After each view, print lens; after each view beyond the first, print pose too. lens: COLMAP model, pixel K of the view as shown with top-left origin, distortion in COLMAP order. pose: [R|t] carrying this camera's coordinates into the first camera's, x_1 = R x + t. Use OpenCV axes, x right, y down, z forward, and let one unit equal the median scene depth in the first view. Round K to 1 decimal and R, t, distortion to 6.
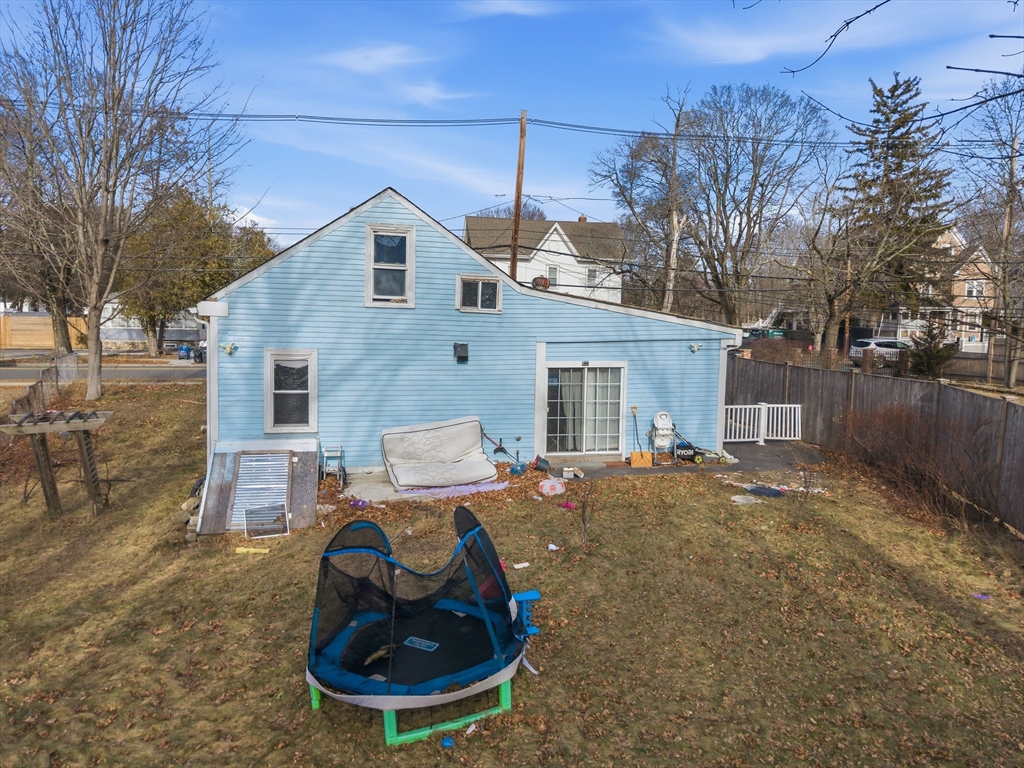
lens RADIAL K [[706.1, 0, 514.8], [0, 706.1, 384.4], [0, 0, 1]] dist [0.027869, -0.021826]
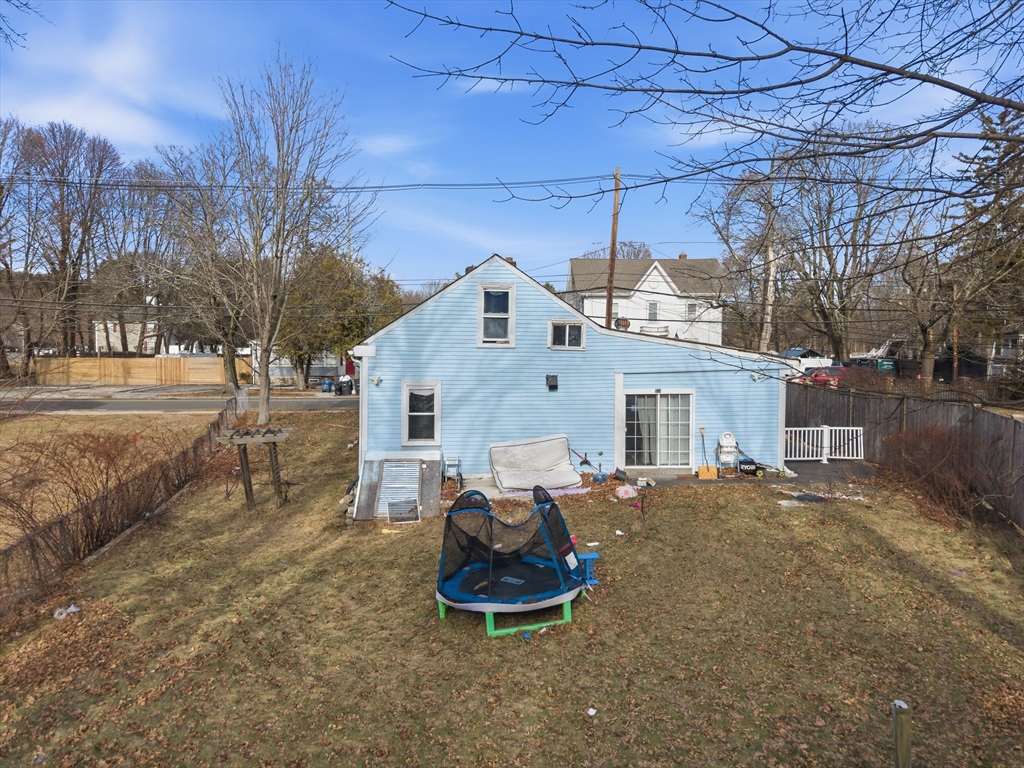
lens RADIAL K [[706.1, 0, 510.7], [0, 706.1, 380.8], [0, 0, 1]] dist [0.027869, -0.021826]
pose [[0.986280, -0.009214, -0.164825, 0.058750], [0.000605, 0.998636, -0.052203, 0.017575], [0.165081, 0.051387, 0.984940, -0.246206]]
